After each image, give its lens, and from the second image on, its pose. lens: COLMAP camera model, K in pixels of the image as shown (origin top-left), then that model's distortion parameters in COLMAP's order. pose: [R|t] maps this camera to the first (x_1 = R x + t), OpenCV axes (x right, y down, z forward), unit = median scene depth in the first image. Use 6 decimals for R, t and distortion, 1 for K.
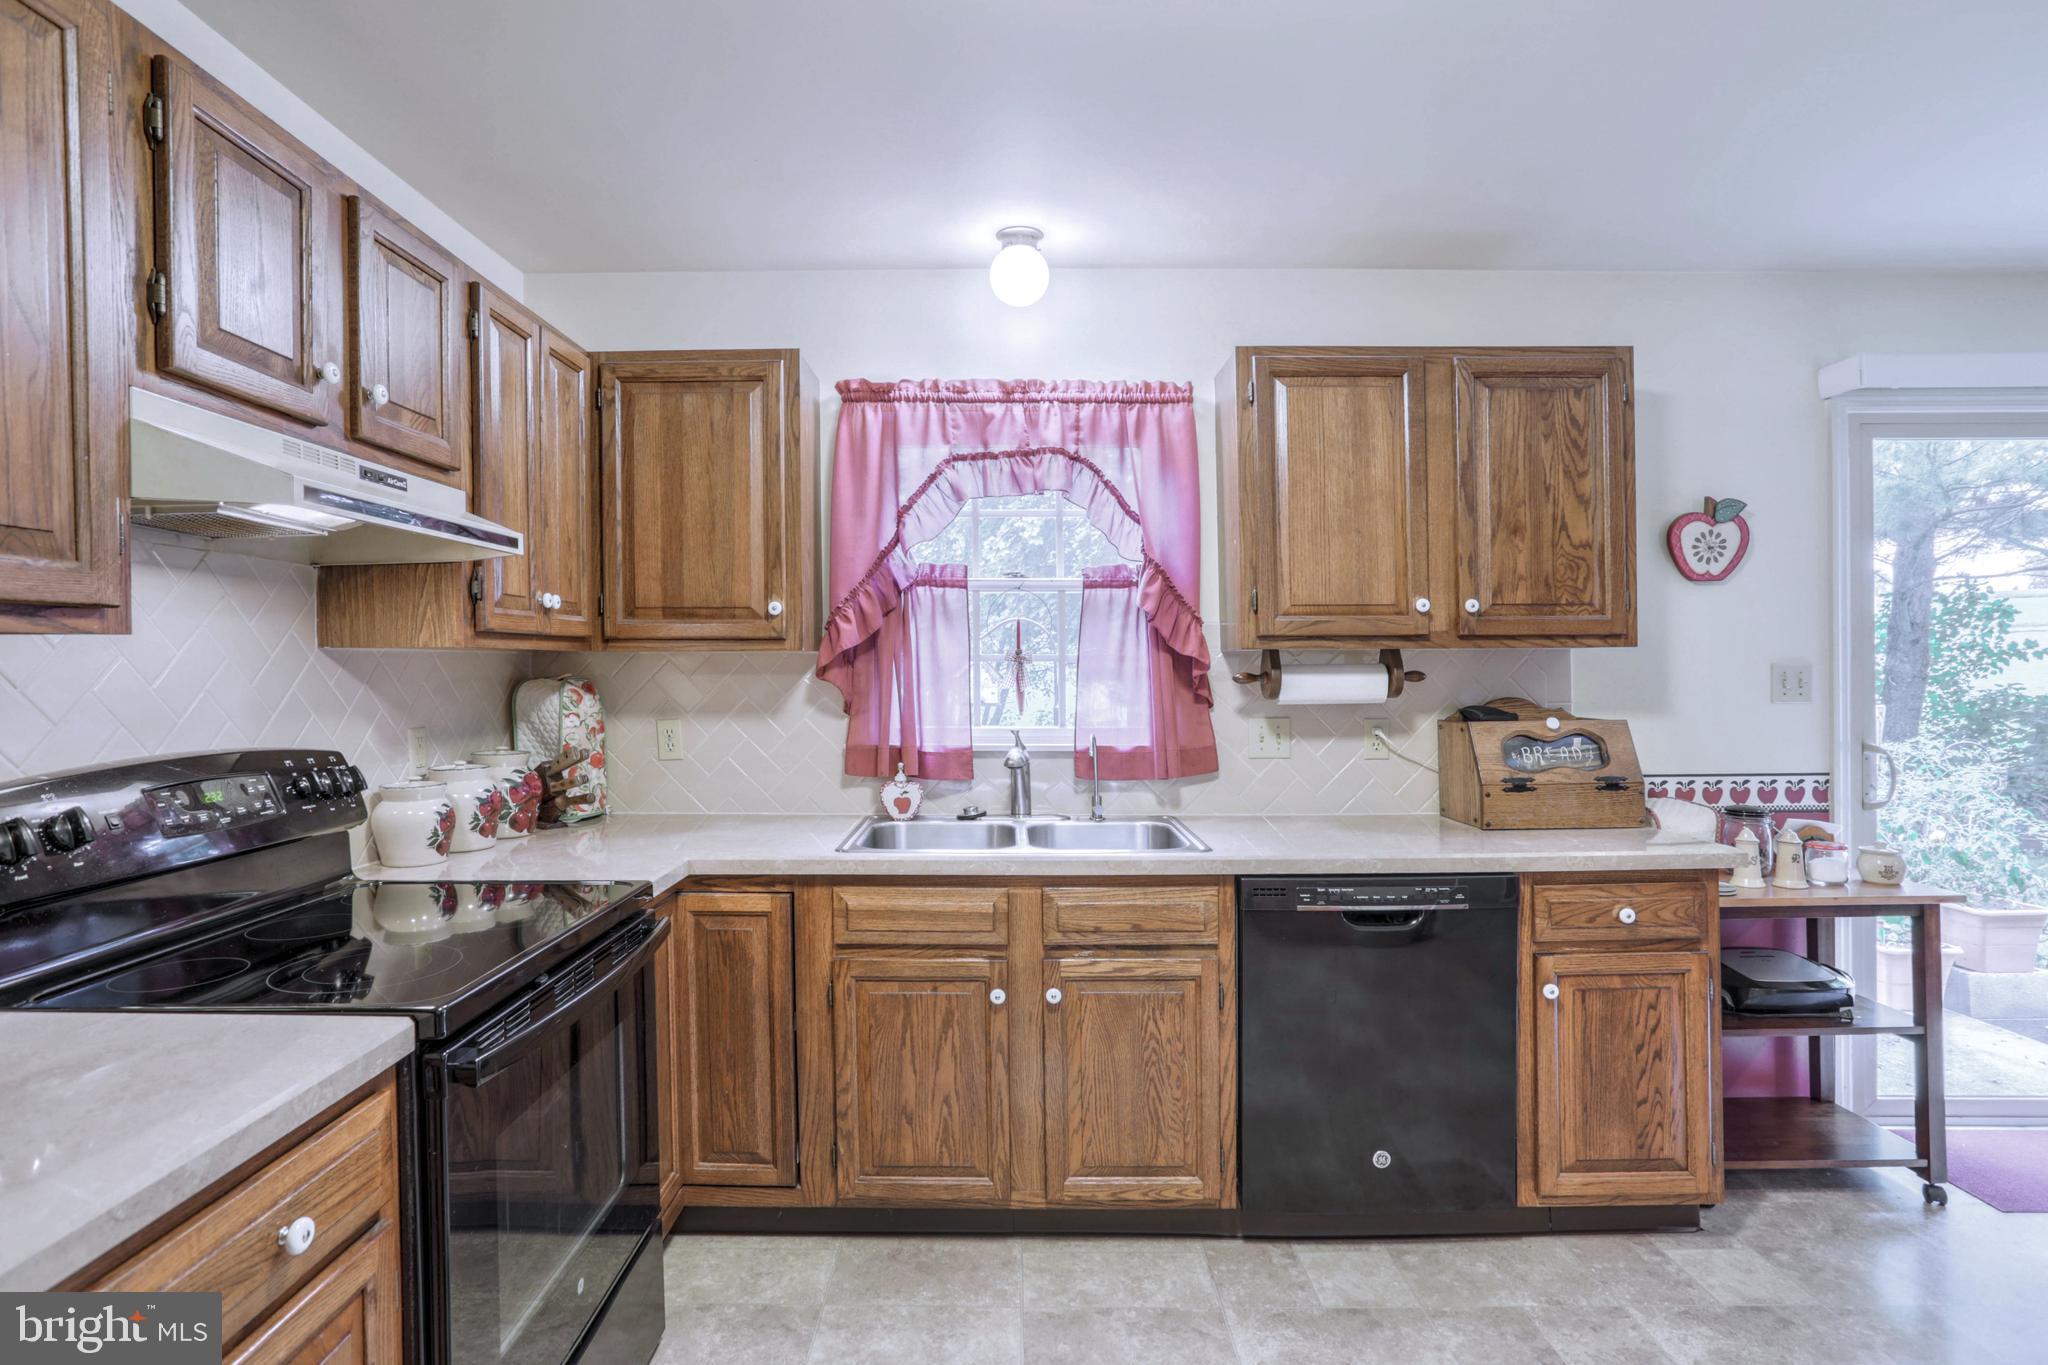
lens RADIAL K [[1071.1, 0, 929.2], [0, 1071.1, 654.2], [0, 0, 1]] dist [-0.067295, 0.030369]
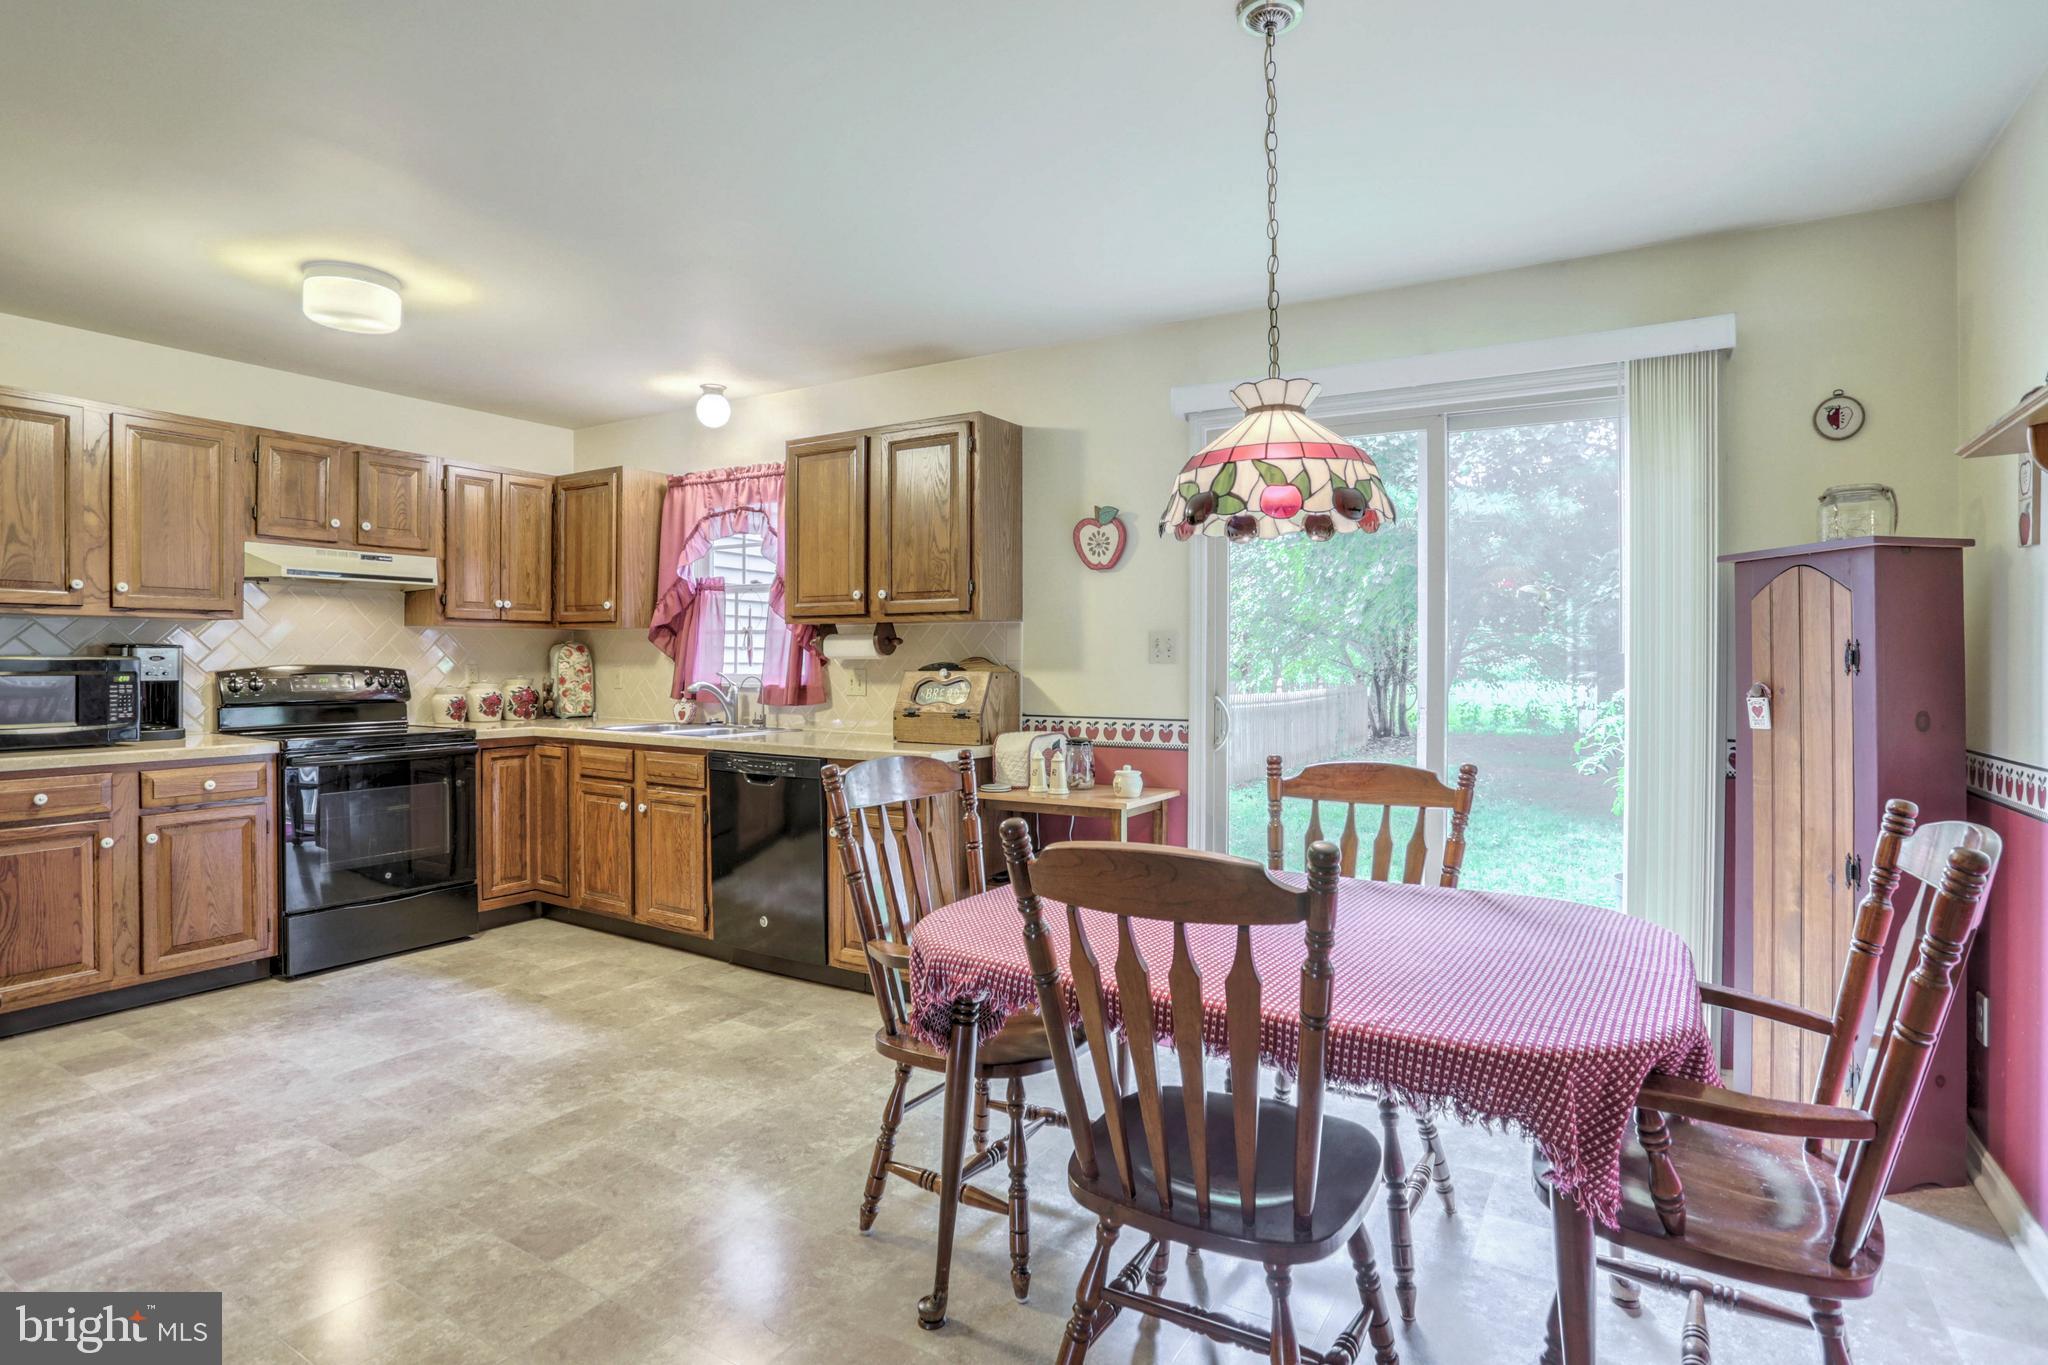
lens RADIAL K [[1070.3, 0, 1043.7], [0, 1070.3, 664.4], [0, 0, 1]] dist [-0.084513, 0.042885]
pose [[0.862715, 0.011066, -0.505570, 1.503340], [-0.005249, 0.999903, 0.012930, 0.034795], [0.505664, -0.008501, 0.862689, -0.227614]]
